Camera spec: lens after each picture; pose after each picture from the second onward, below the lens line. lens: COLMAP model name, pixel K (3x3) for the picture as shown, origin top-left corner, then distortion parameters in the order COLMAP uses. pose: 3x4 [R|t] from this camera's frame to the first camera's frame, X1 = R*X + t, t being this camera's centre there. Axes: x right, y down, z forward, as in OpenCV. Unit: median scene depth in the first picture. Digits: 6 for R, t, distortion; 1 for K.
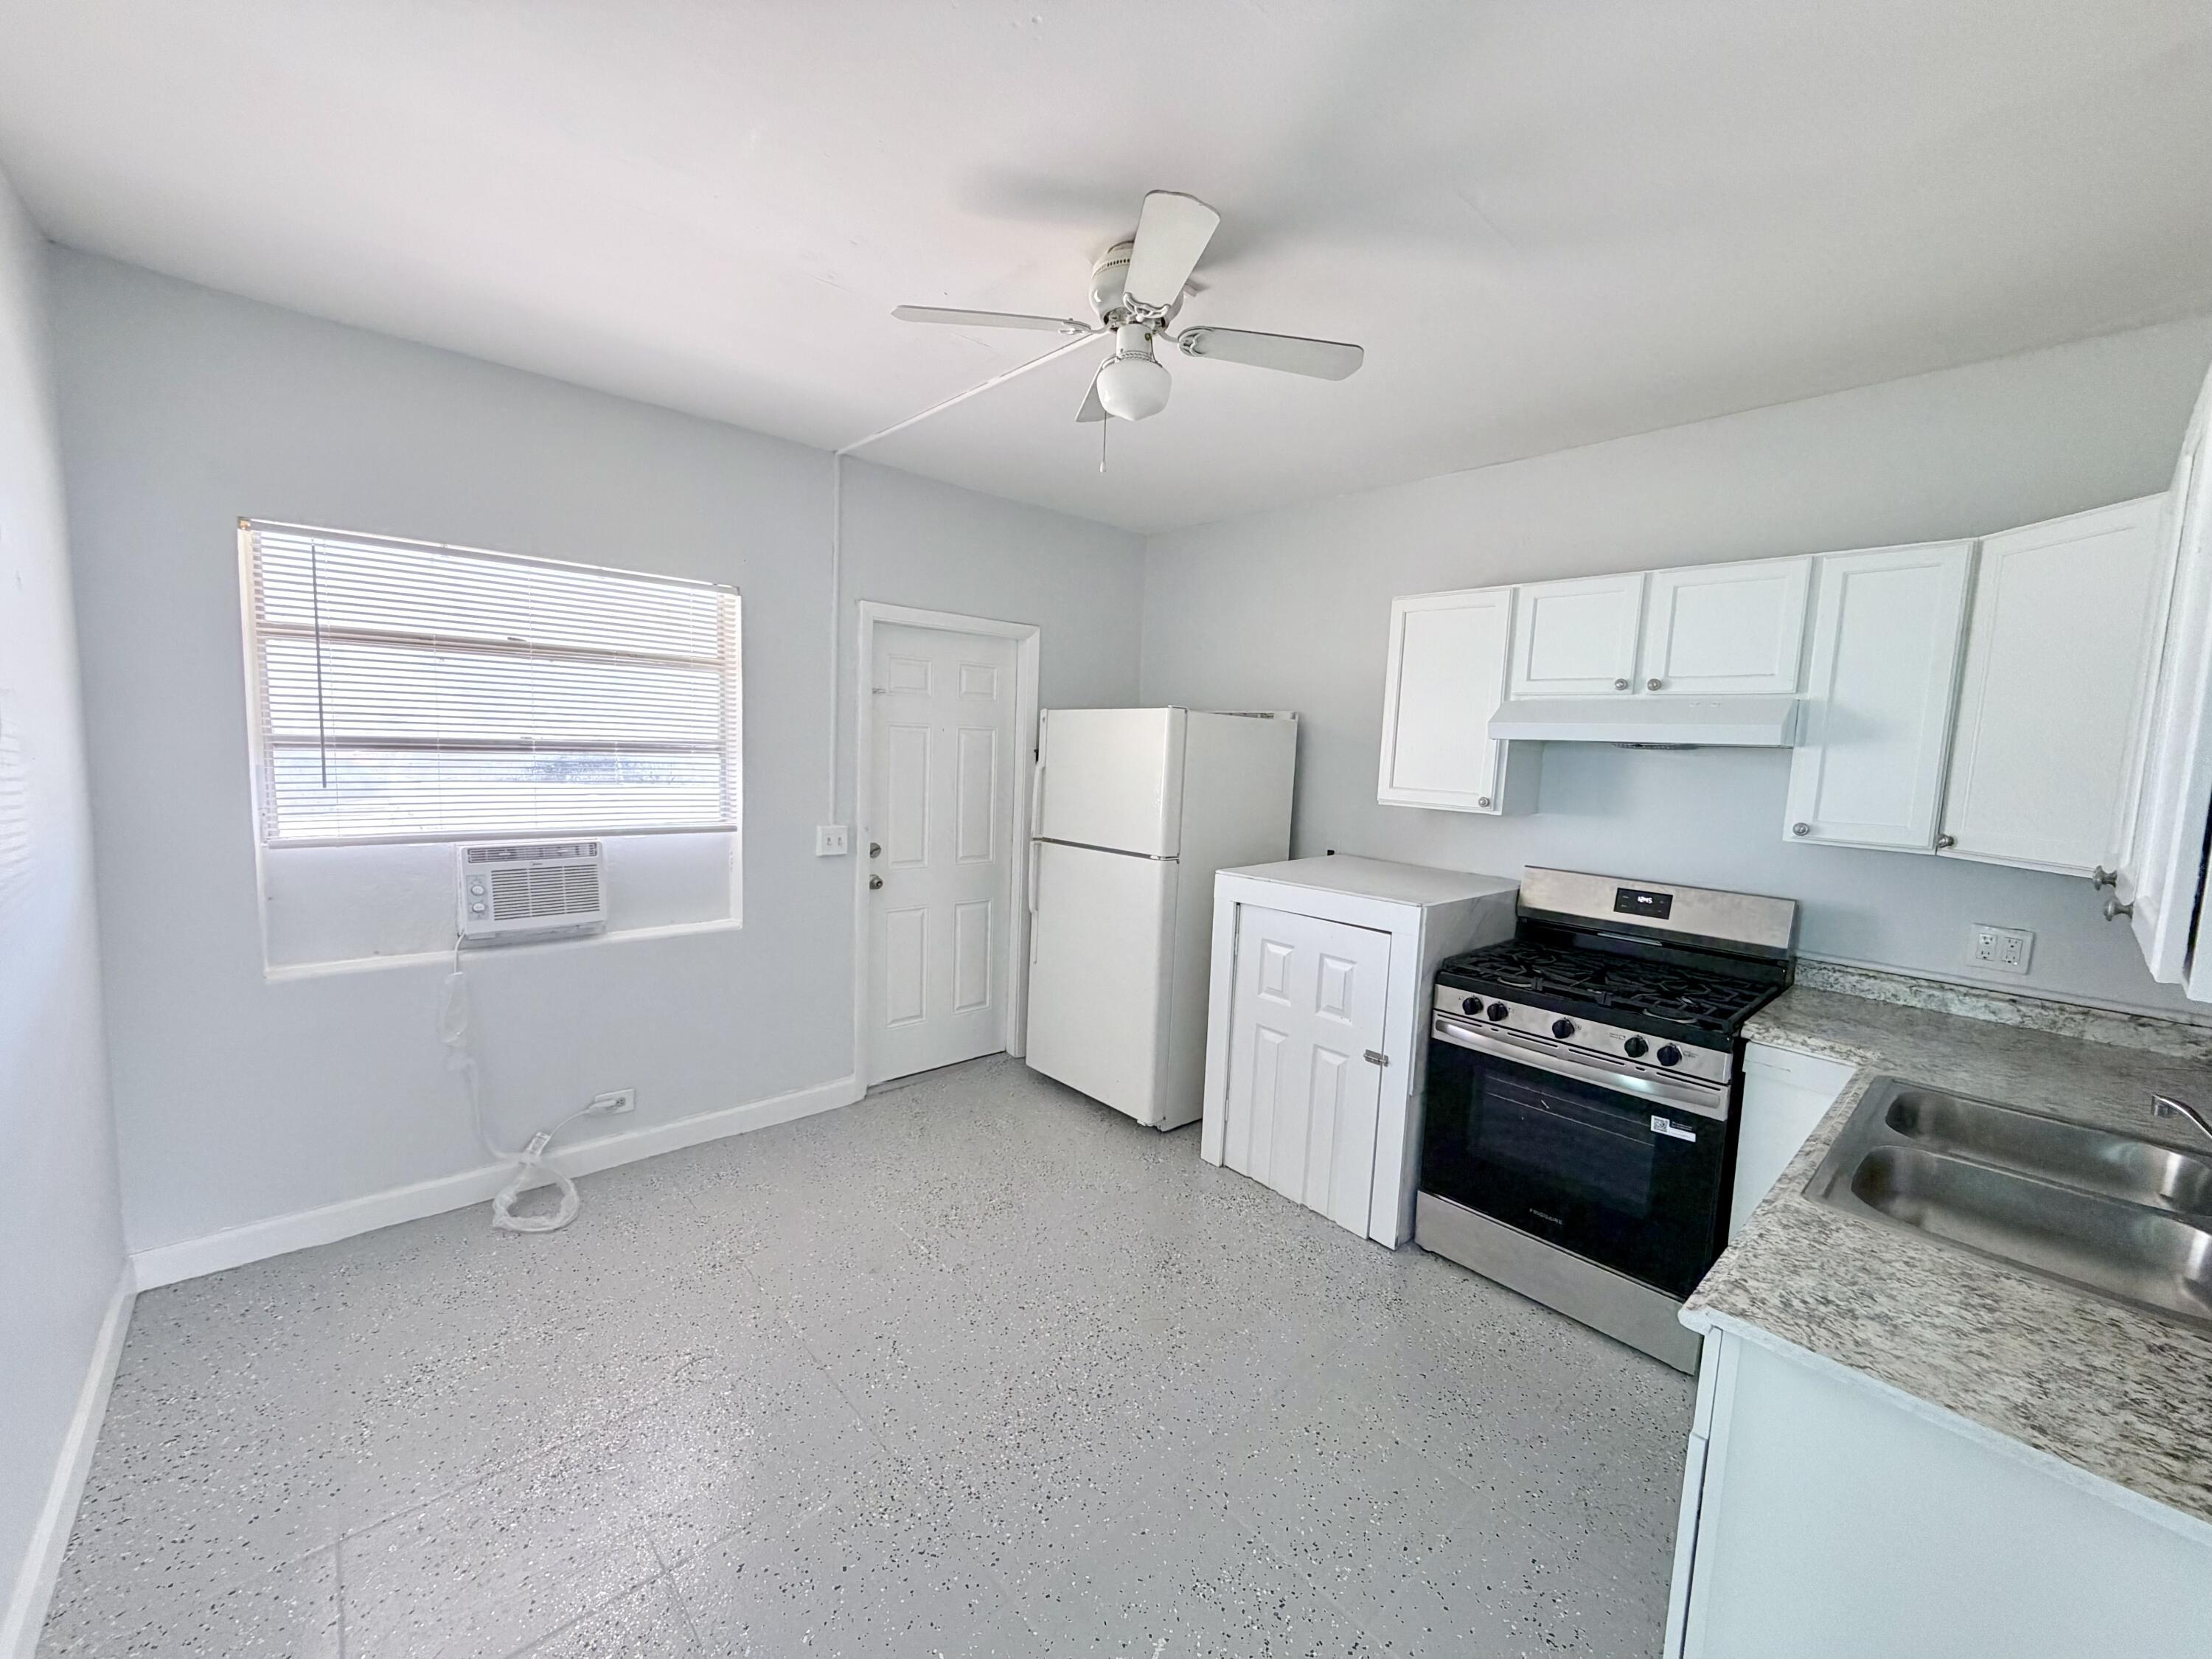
lens RADIAL K [[886.7, 0, 1098.0], [0, 886.7, 829.9], [0, 0, 1]] dist [0.000528, 0.003320]
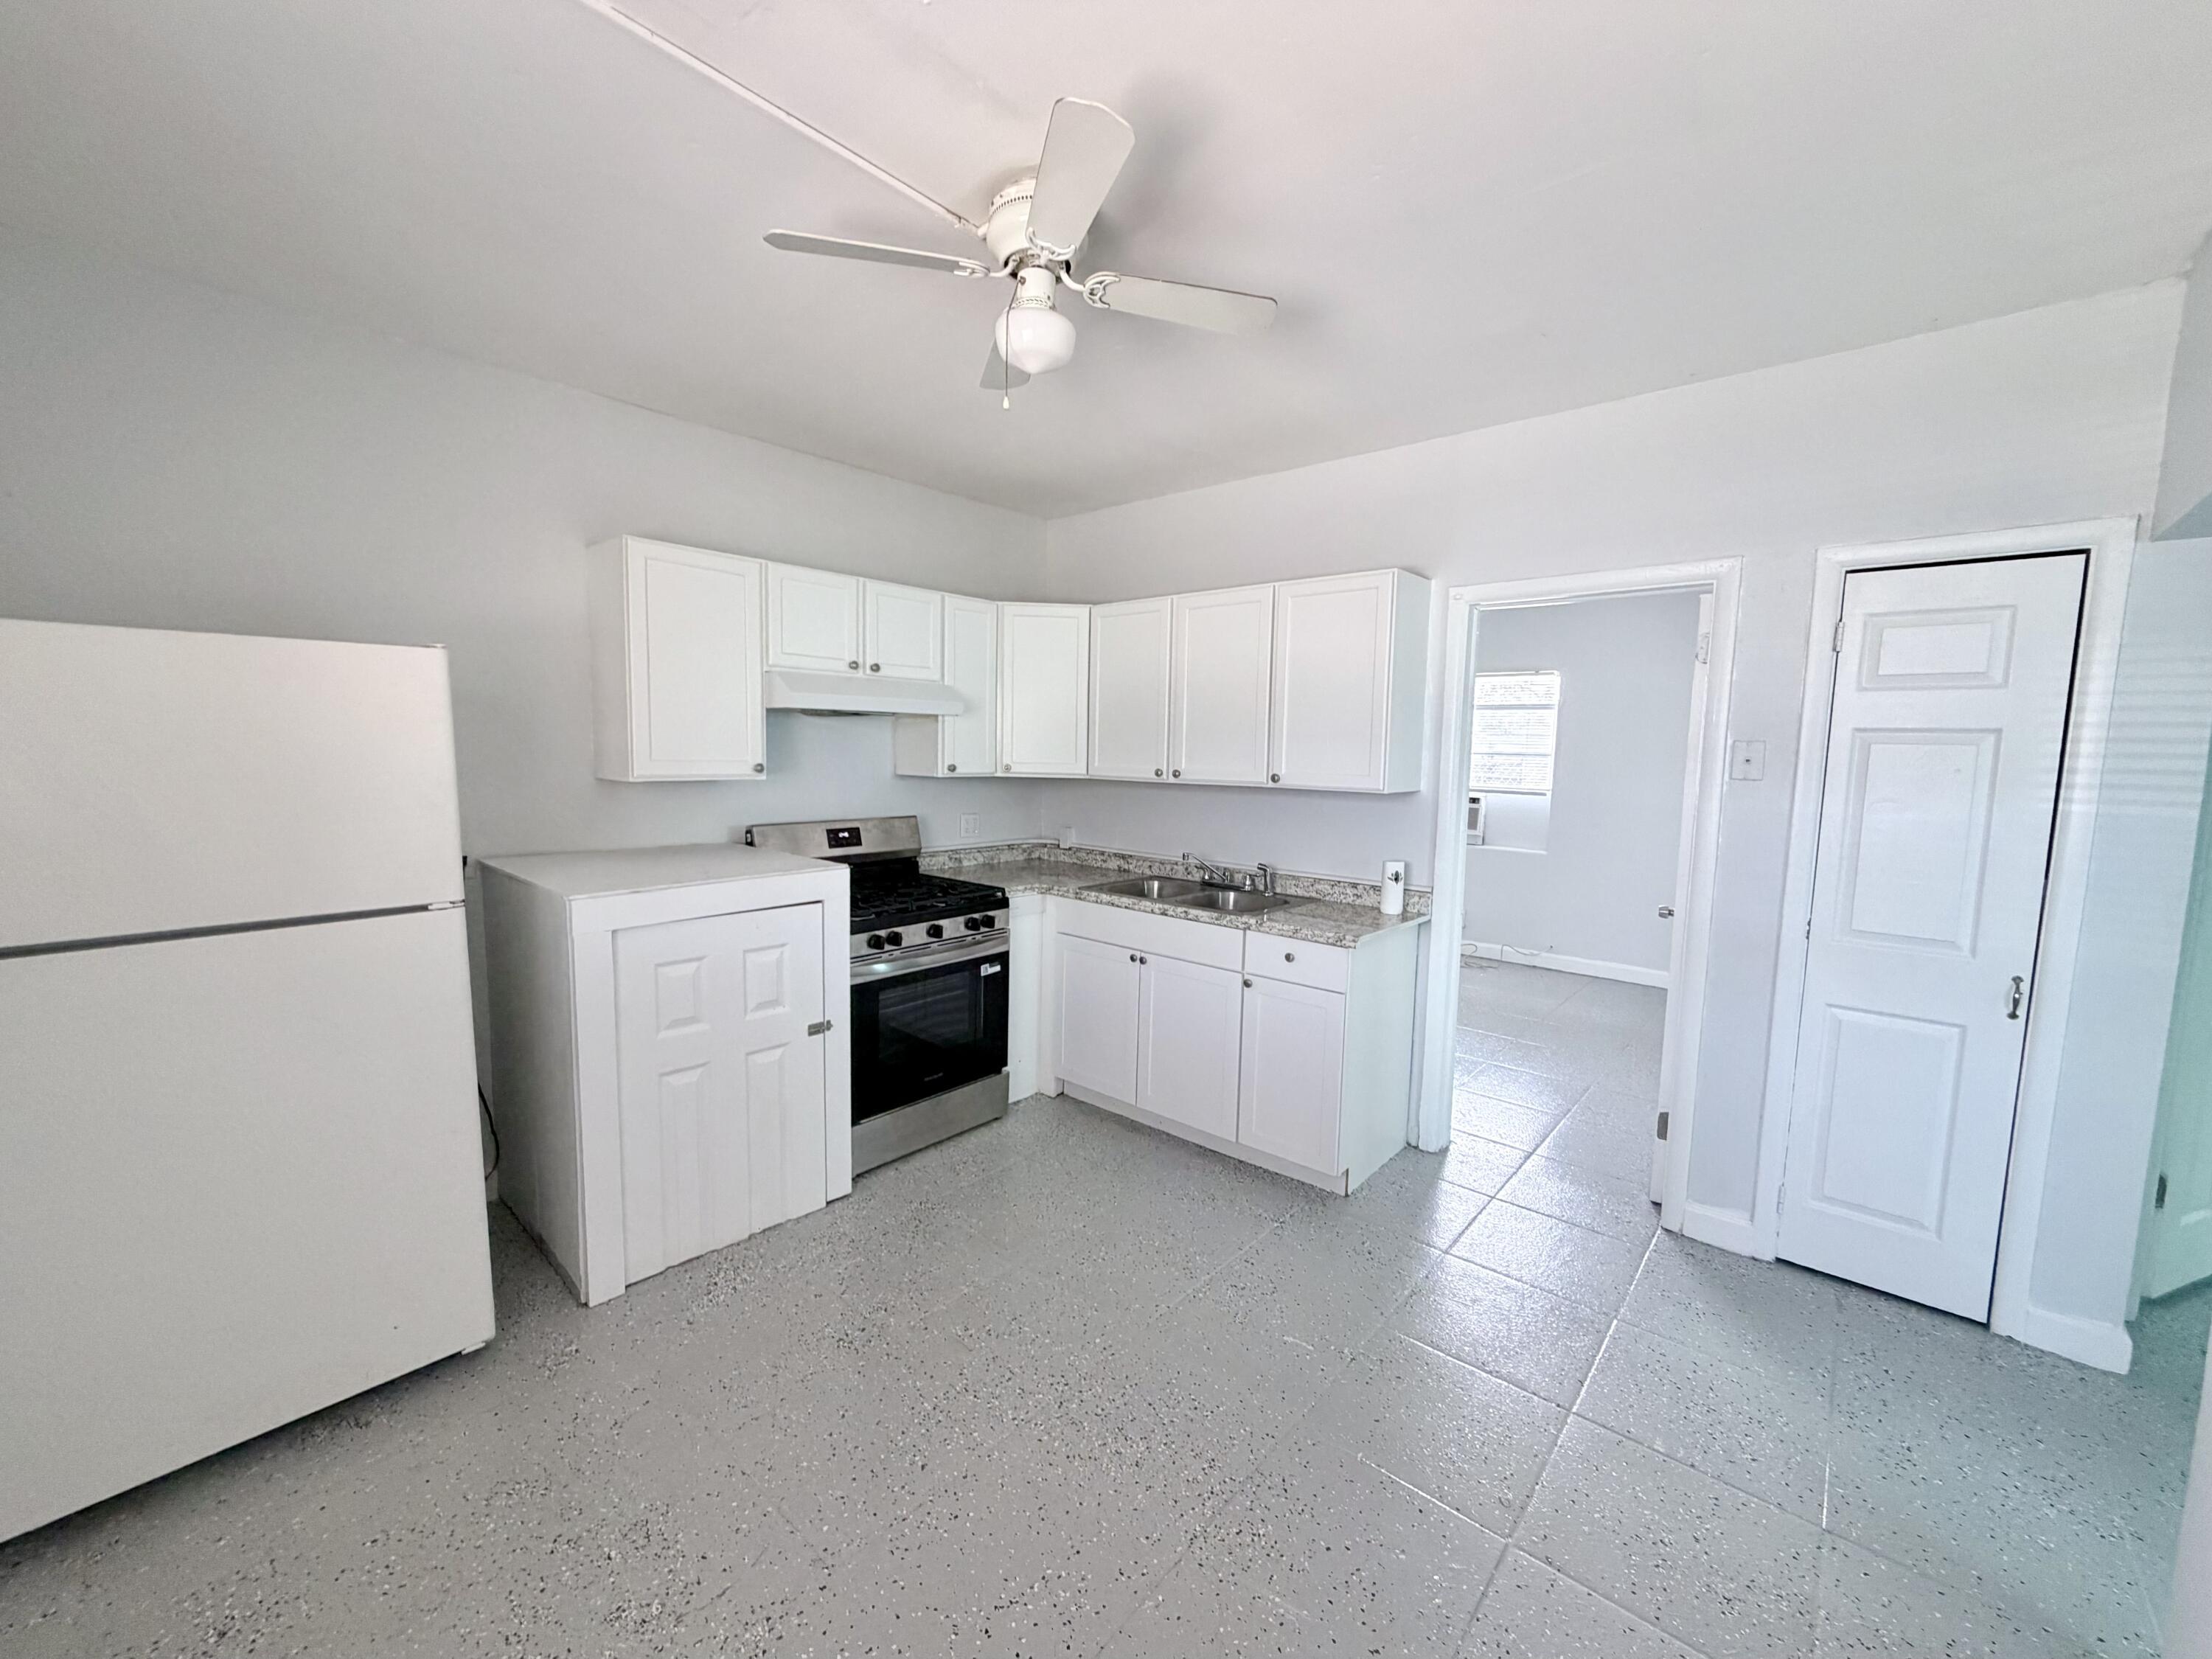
lens RADIAL K [[886.7, 0, 1098.0], [0, 886.7, 829.9], [0, 0, 1]] dist [0.000528, 0.003320]
pose [[-0.116718, -0.137021, 0.983668, -0.688434], [0.075972, 0.986304, 0.146402, -0.088106], [-0.990255, 0.091819, -0.104710, 0.780943]]
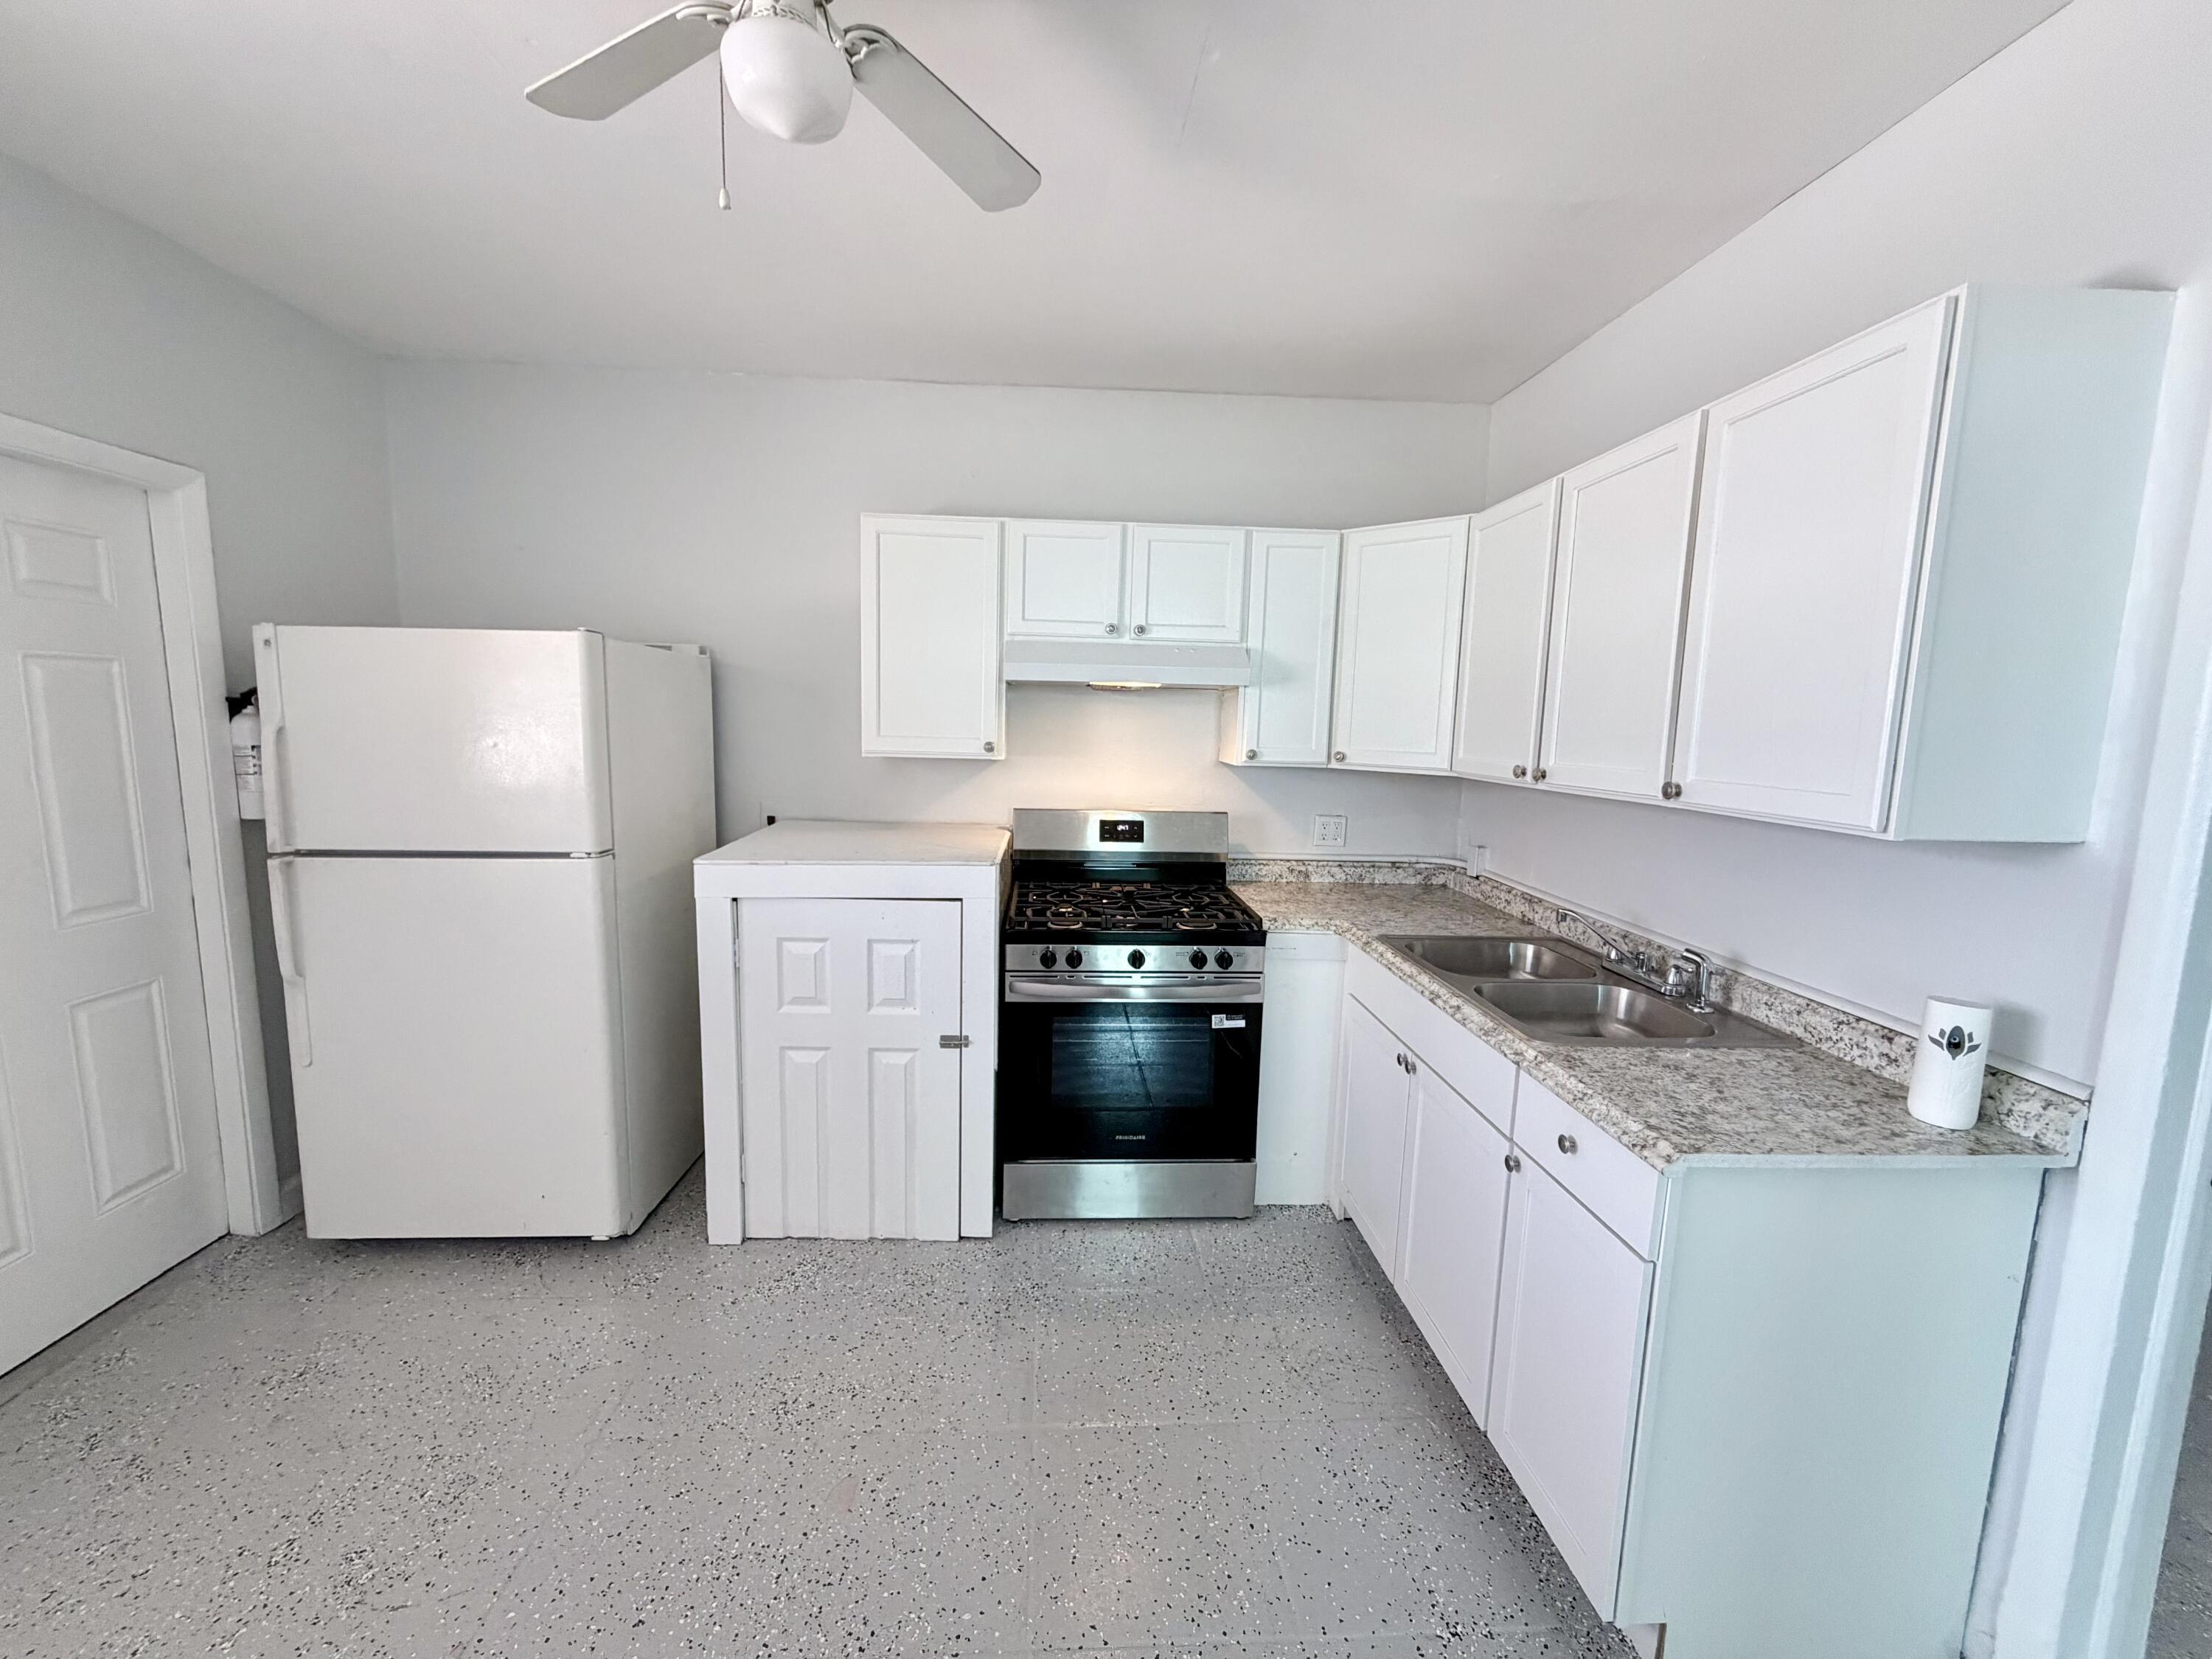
lens RADIAL K [[886.7, 0, 1098.0], [0, 886.7, 829.9], [0, 0, 1]] dist [0.000528, 0.003320]
pose [[0.626604, -0.123523, 0.769486, -0.255617], [0.078999, 0.992341, 0.094968, -0.026147], [-0.775323, 0.001281, 0.631563, 0.331217]]
